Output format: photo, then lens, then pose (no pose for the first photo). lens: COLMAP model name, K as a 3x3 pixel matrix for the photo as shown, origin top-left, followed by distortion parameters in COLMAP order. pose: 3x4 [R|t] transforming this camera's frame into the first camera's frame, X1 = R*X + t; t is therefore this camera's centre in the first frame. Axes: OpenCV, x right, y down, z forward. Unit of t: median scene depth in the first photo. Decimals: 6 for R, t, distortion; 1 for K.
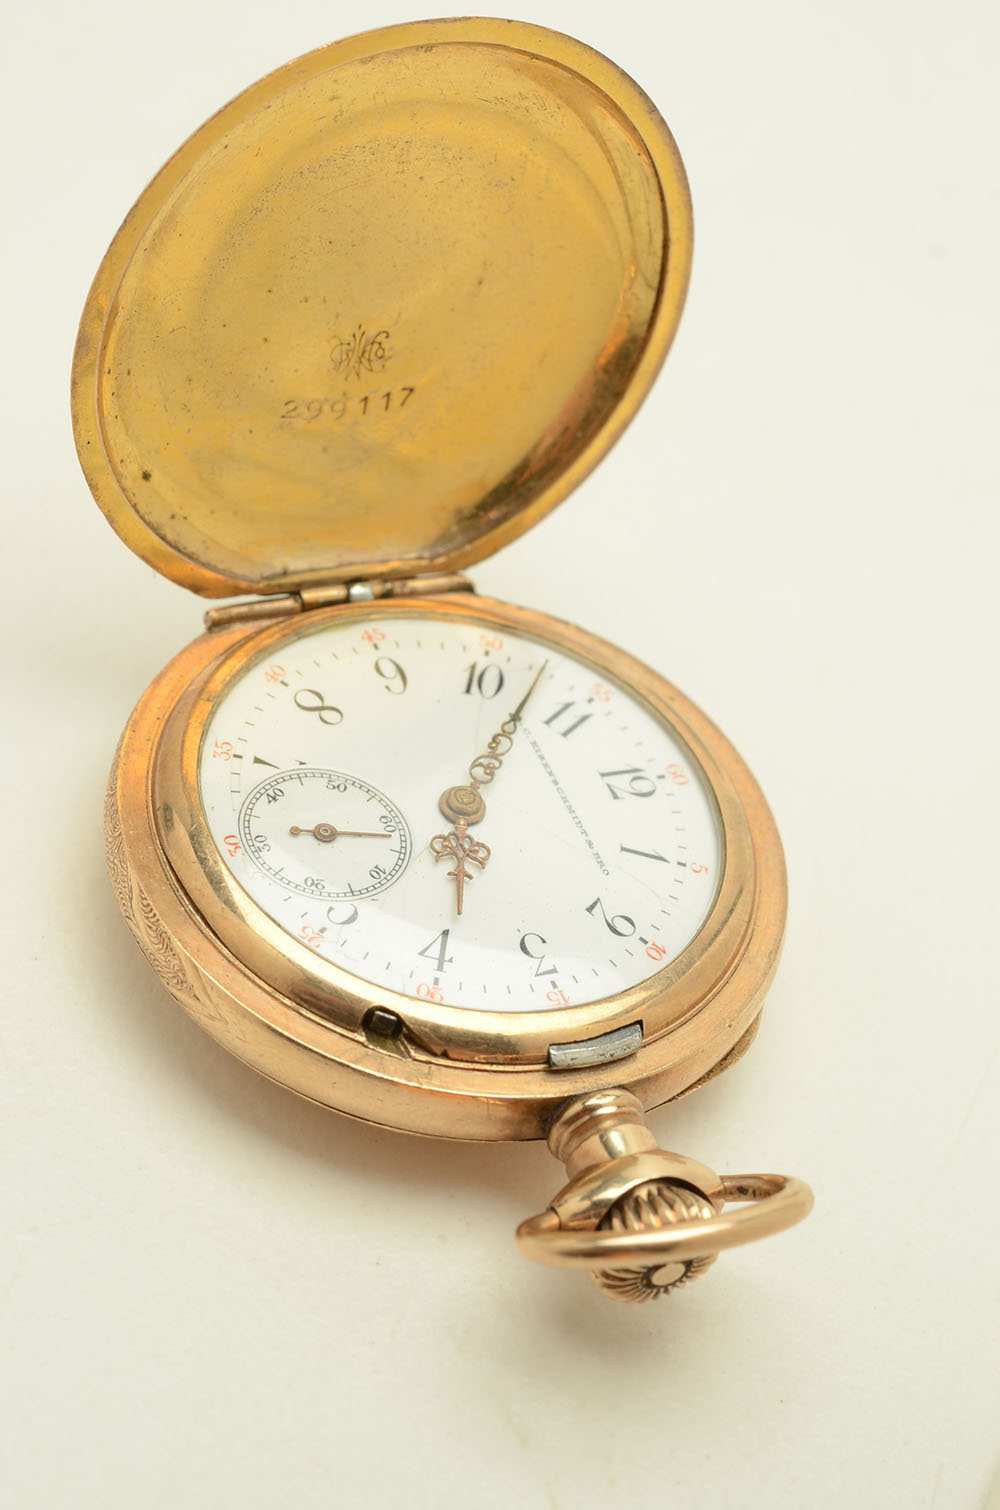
lens RADIAL K [[4113.9, 0, 500.0], [0, 4113.9, 755.0], [0, 0, 1]] dist [-0.024355, -1.188753]
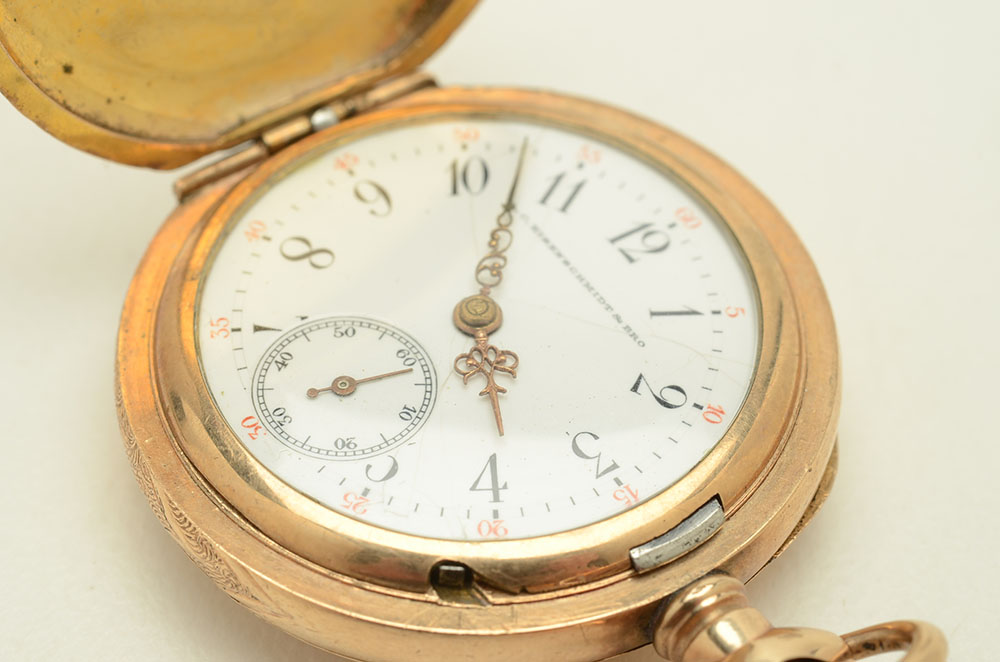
lens RADIAL K [[2724.4, 0, 500.0], [0, 2724.4, 331.0], [0, 0, 1]] dist [-0.024355, -1.188753]
pose [[0.963111, -0.263101, -0.056521, 0.030788], [0.267205, 0.959889, 0.084936, -0.036731], [0.031908, -0.096905, 0.994782, 0.374287]]
